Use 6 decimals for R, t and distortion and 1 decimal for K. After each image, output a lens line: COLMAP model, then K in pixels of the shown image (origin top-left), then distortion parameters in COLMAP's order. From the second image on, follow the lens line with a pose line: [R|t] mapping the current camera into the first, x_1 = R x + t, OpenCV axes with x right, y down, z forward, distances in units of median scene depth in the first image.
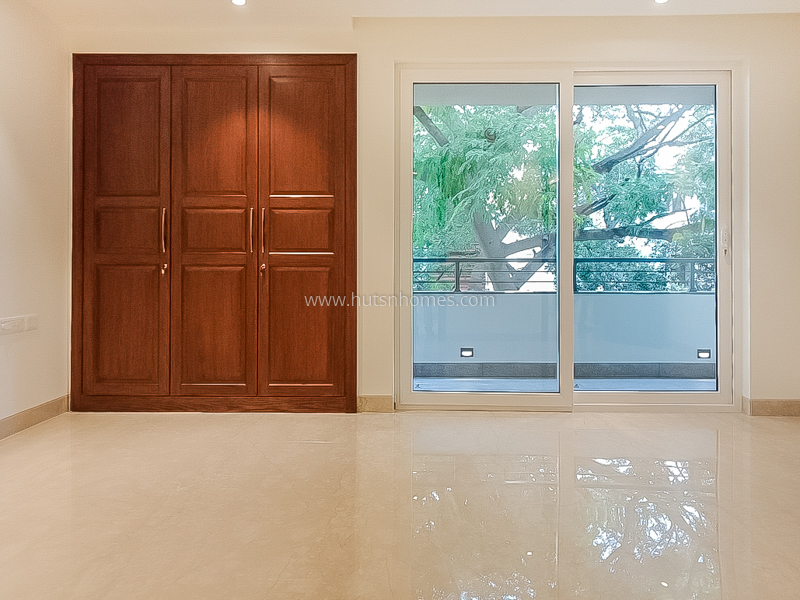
lens RADIAL K [[595.5, 0, 399.6], [0, 595.5, 272.1], [0, 0, 1]] dist [0.006254, 0.006014]
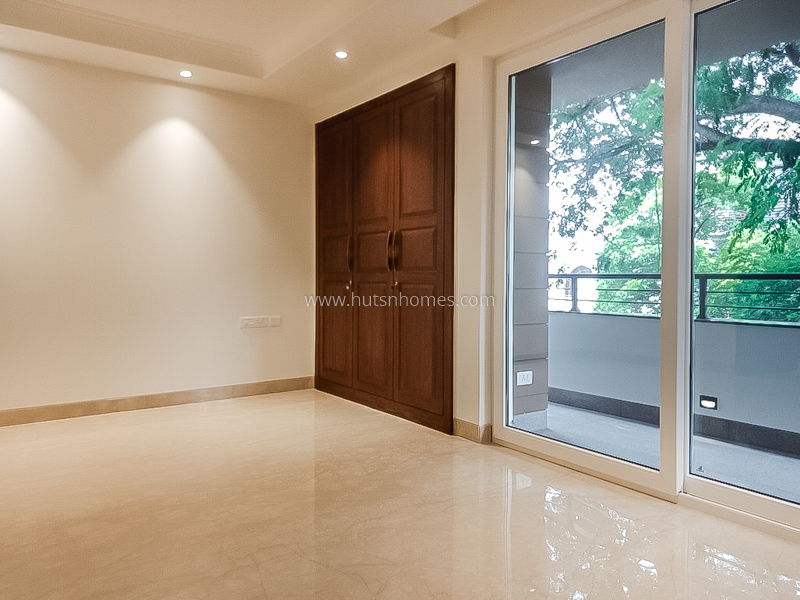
lens RADIAL K [[613.0, 0, 400.7], [0, 613.0, 282.4], [0, 0, 1]] dist [0.061109, -0.000014]
pose [[0.571703, 0.008328, -0.820418, 0.701931], [-0.001629, 0.999958, 0.009015, -0.021913], [0.820459, -0.003818, 0.571693, 0.360320]]
